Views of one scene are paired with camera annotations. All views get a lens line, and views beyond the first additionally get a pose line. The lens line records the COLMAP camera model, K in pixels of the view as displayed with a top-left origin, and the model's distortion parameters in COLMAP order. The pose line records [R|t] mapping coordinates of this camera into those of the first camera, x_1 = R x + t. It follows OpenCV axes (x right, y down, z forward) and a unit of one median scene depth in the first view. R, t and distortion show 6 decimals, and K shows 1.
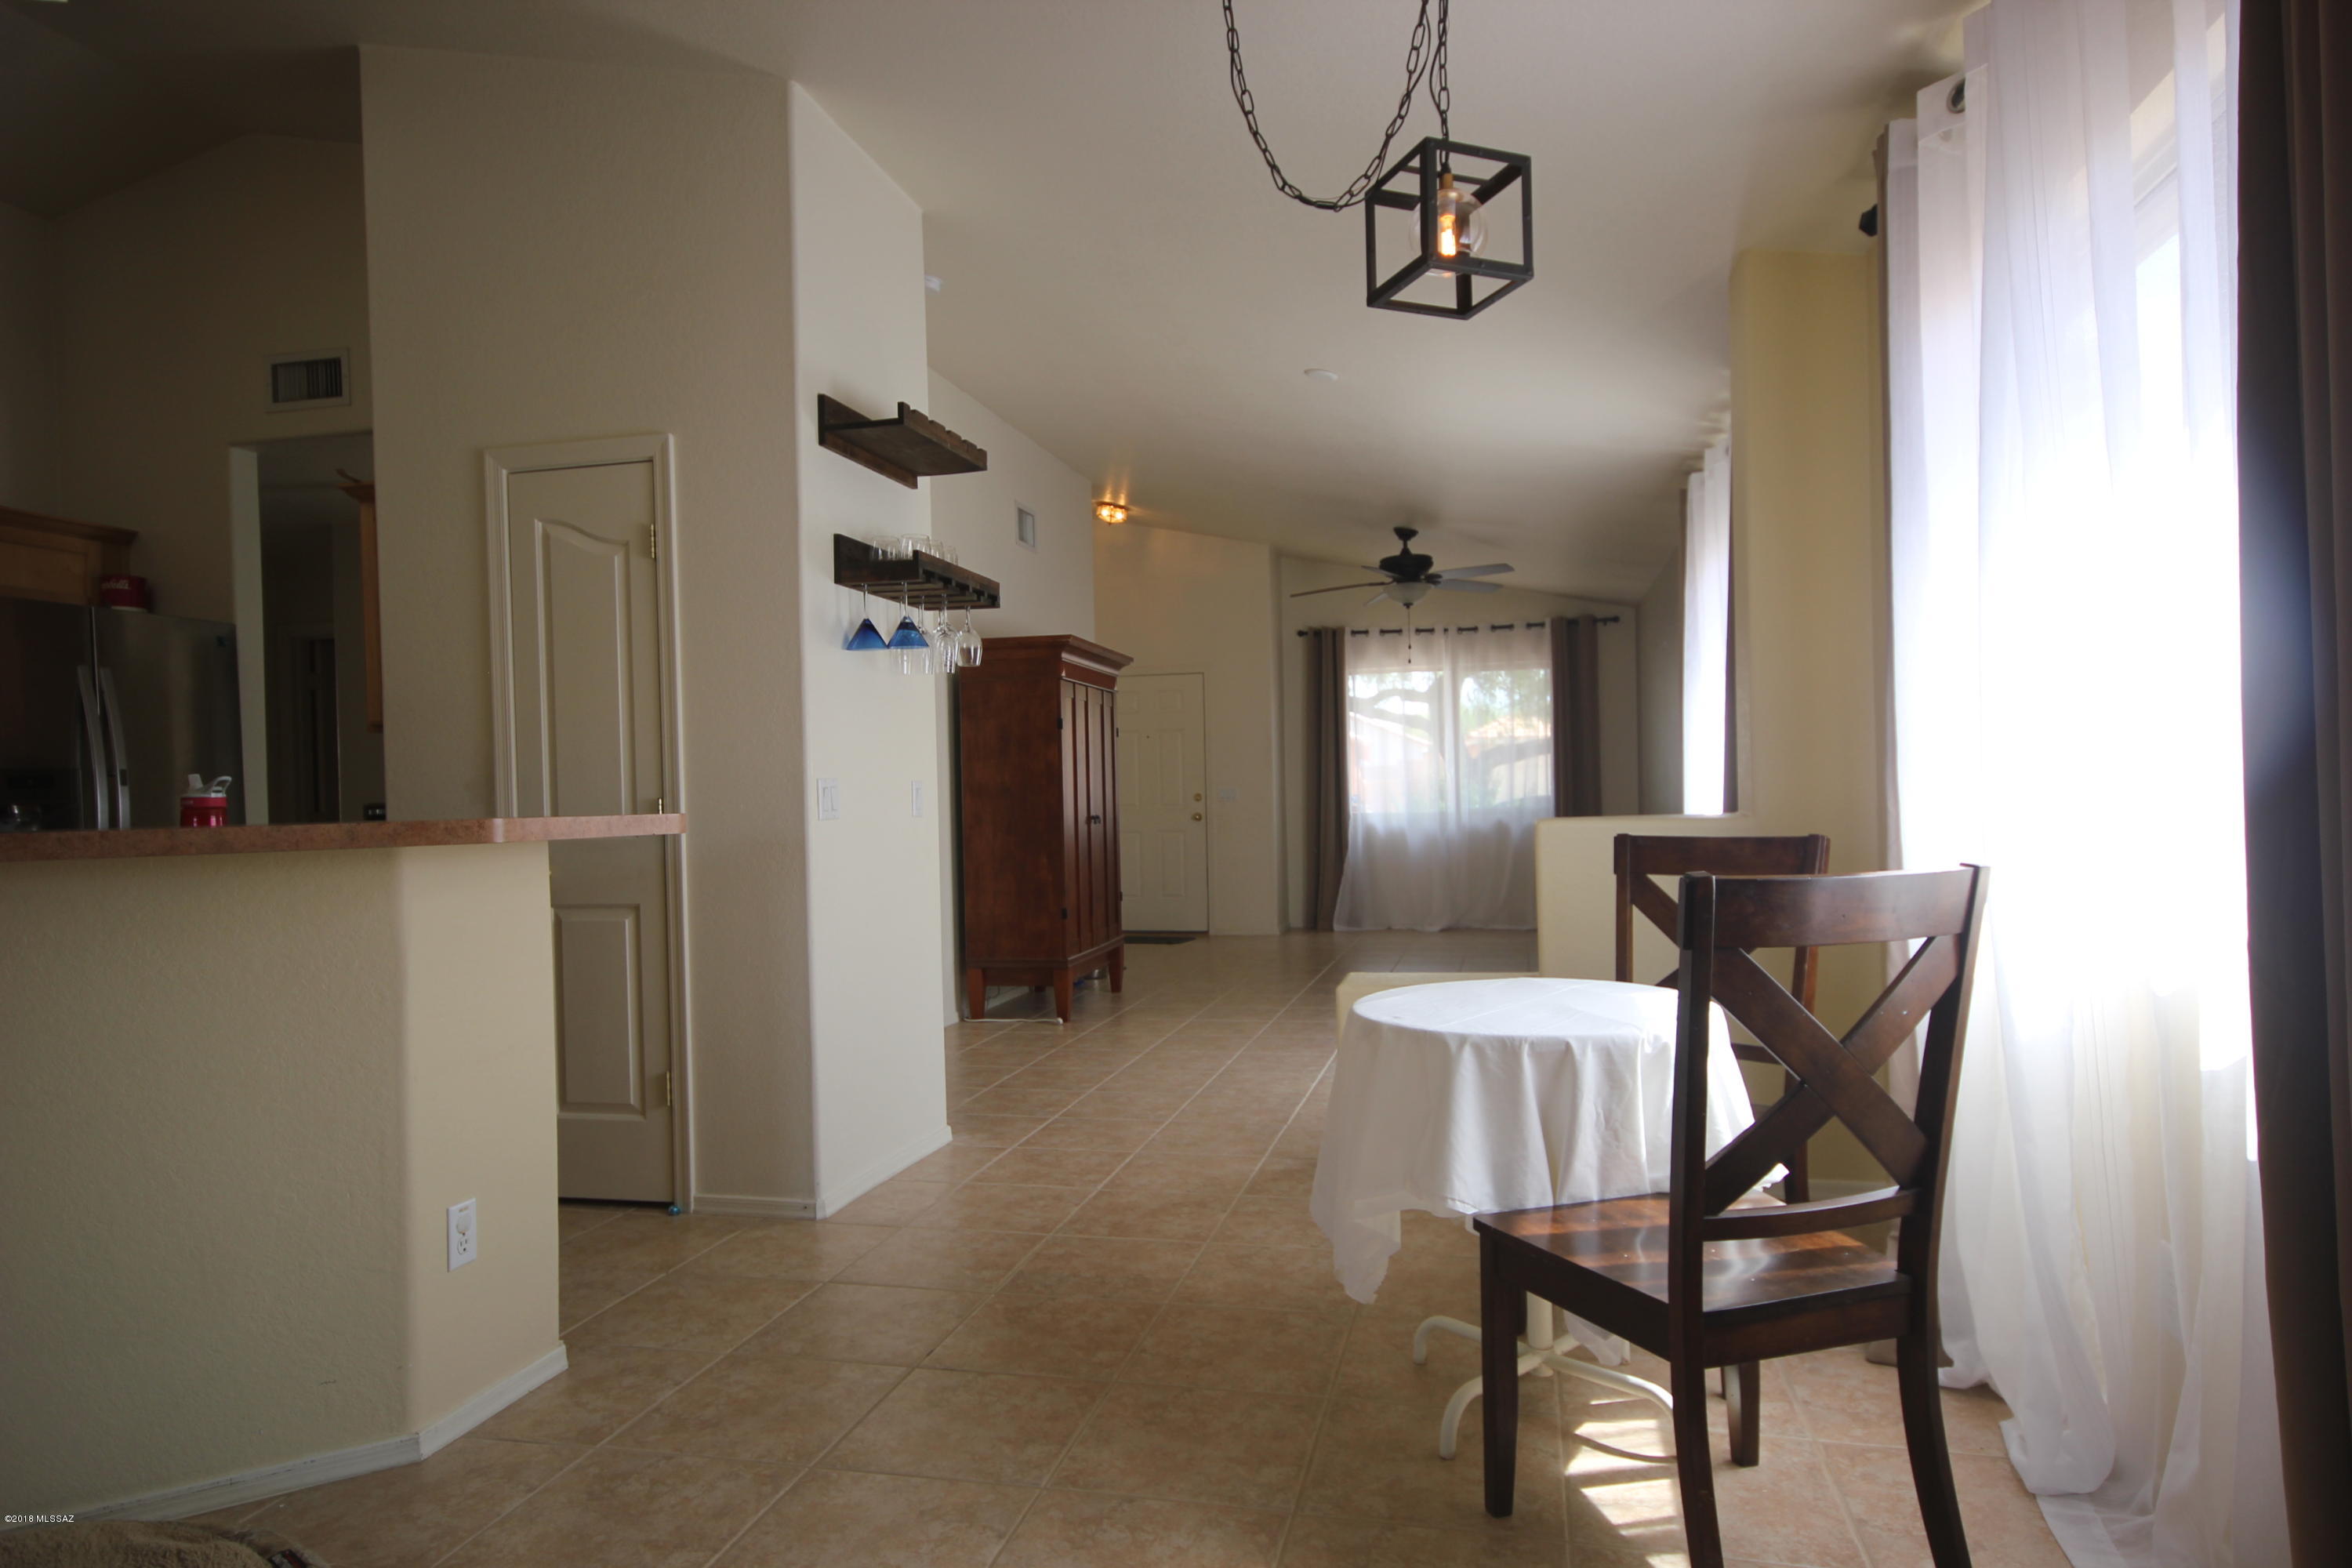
lens RADIAL K [[1388.6, 0, 1176.0], [0, 1388.6, 784.0], [0, 0, 1]] dist [0.004718, 0.001316]
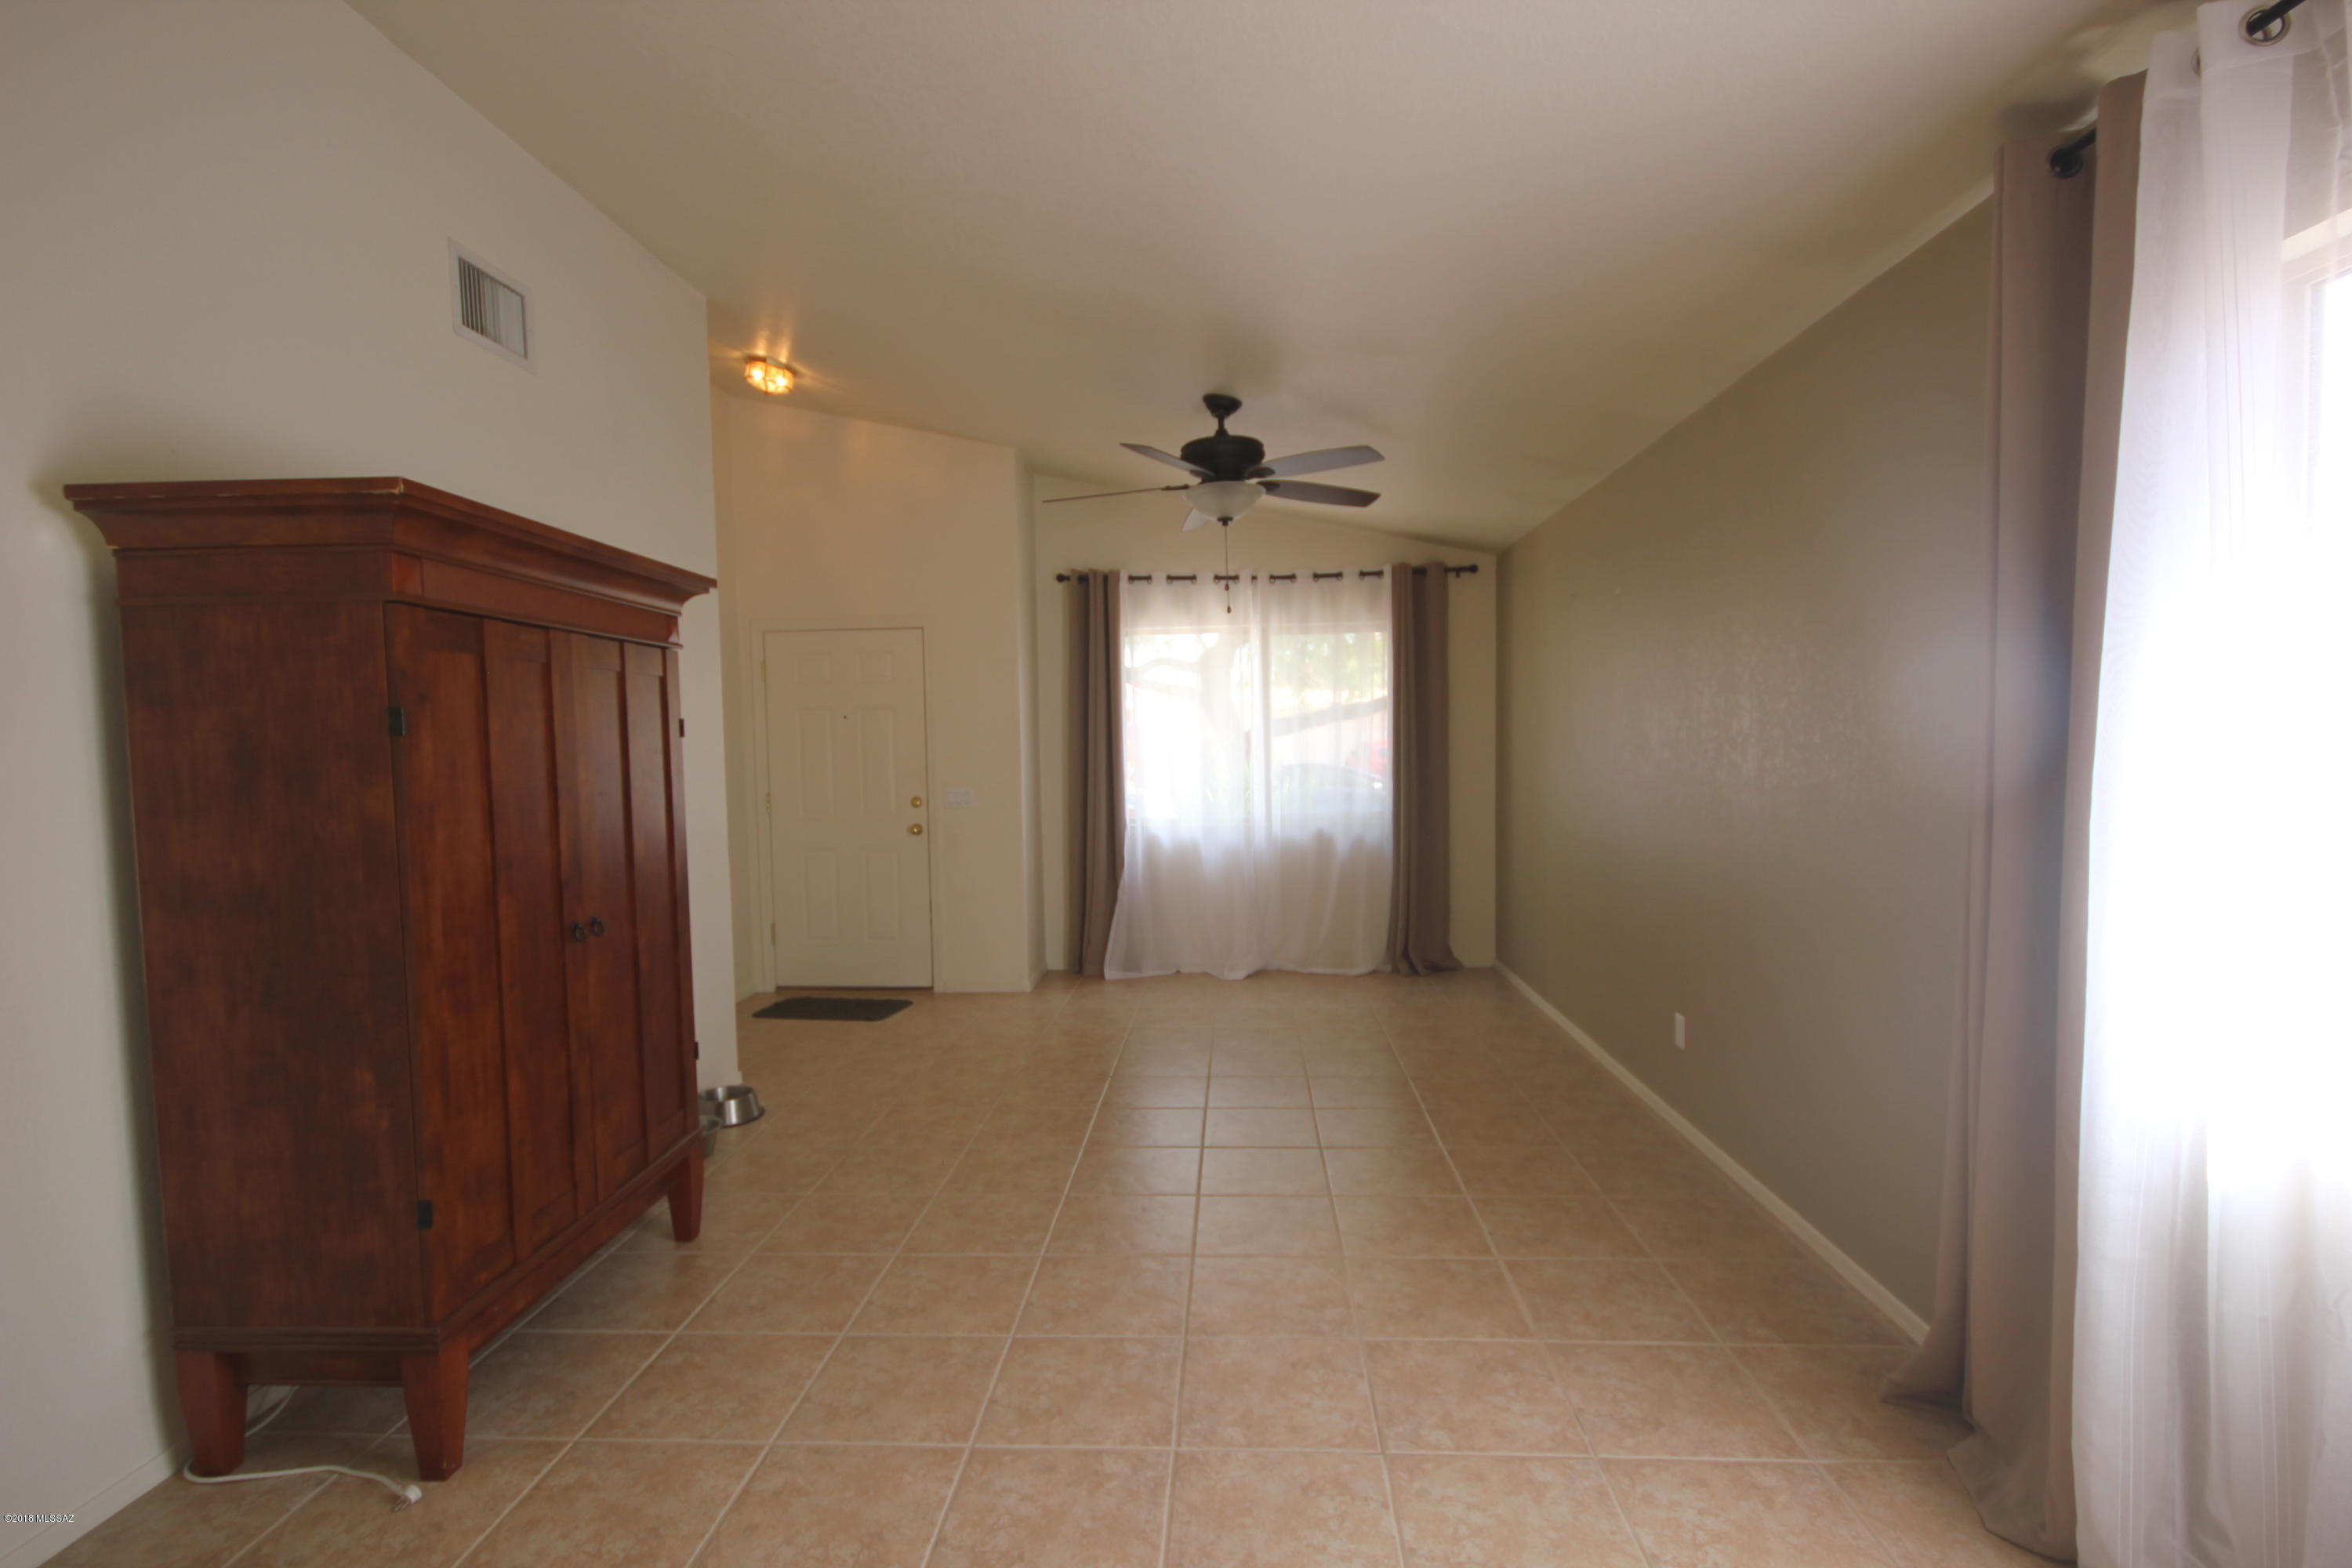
lens RADIAL K [[1088.6, 0, 1177.1], [0, 1088.6, 802.2], [0, 0, 1]] dist [0.006829, -0.007688]
pose [[0.982823, -0.005634, 0.184463, 0.100116], [-0.005917, 0.998058, 0.062008, -0.059008], [-0.184454, -0.062034, 0.980881, 0.958079]]
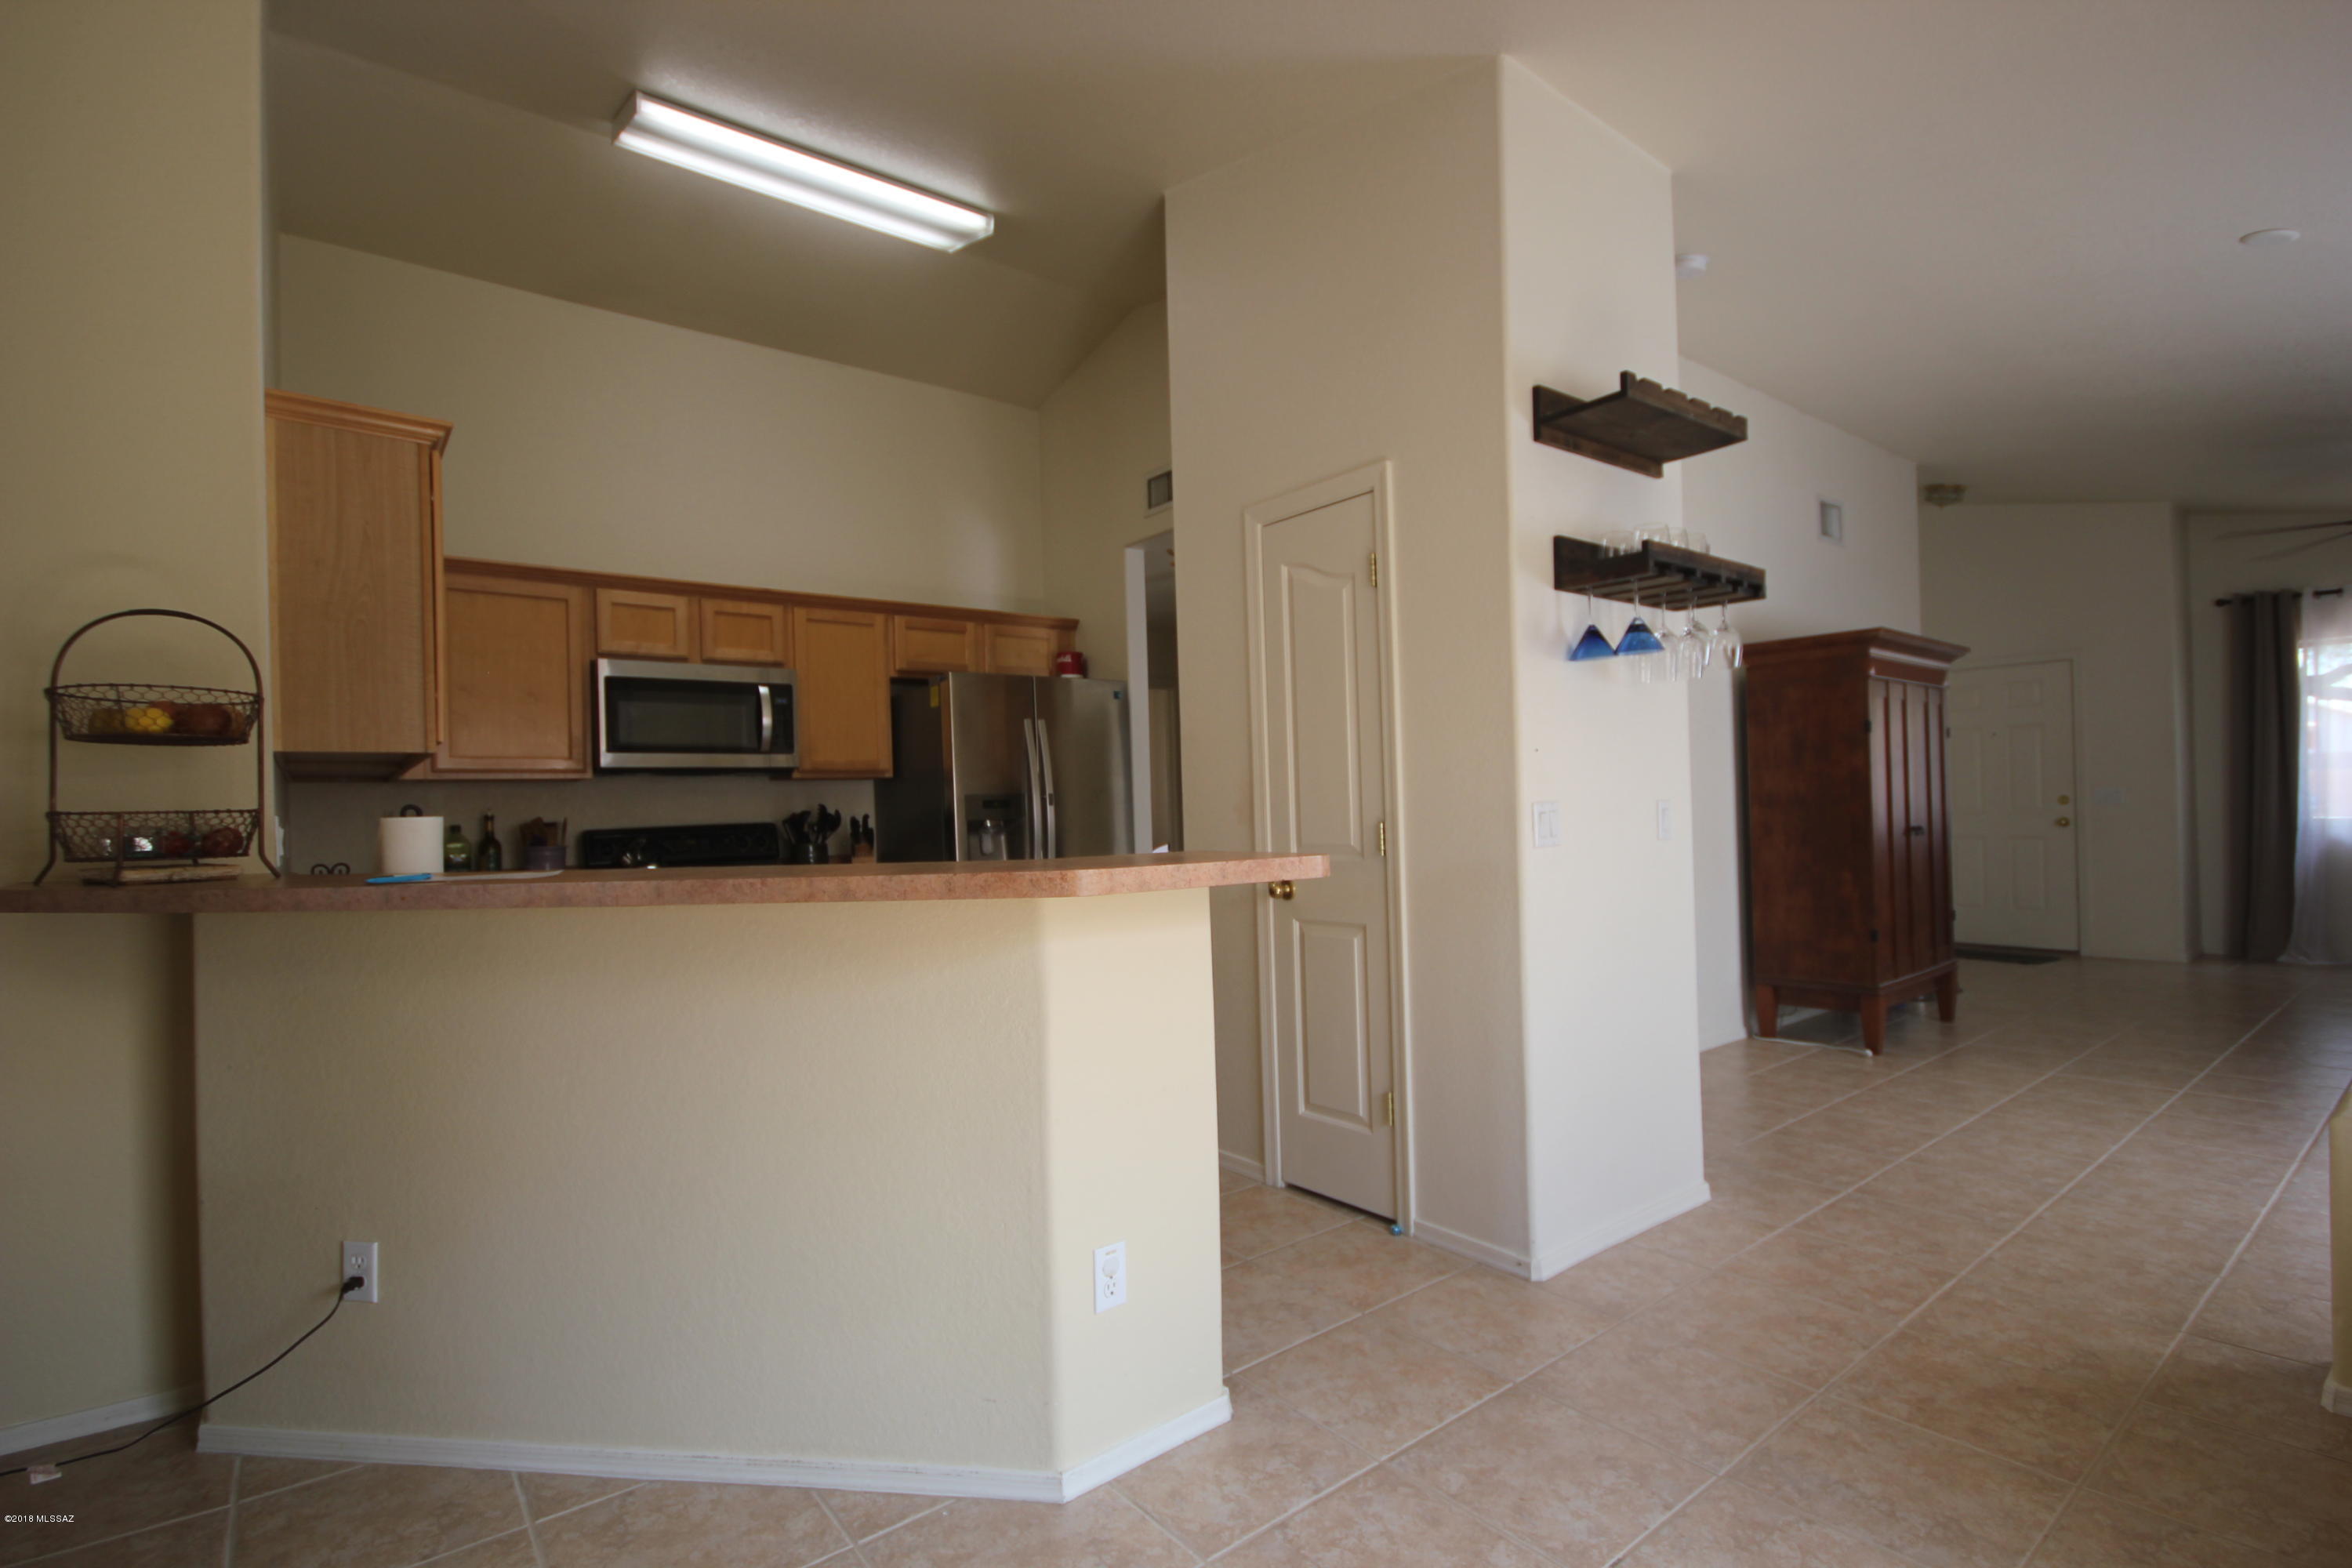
lens RADIAL K [[1088.6, 0, 1177.1], [0, 1088.6, 802.2], [0, 0, 1]] dist [0.006829, -0.007688]
pose [[0.785556, -0.001263, -0.618789, 0.004193], [0.012758, 0.999818, 0.014156, -0.014180], [0.618659, -0.019014, 0.785429, 0.228039]]
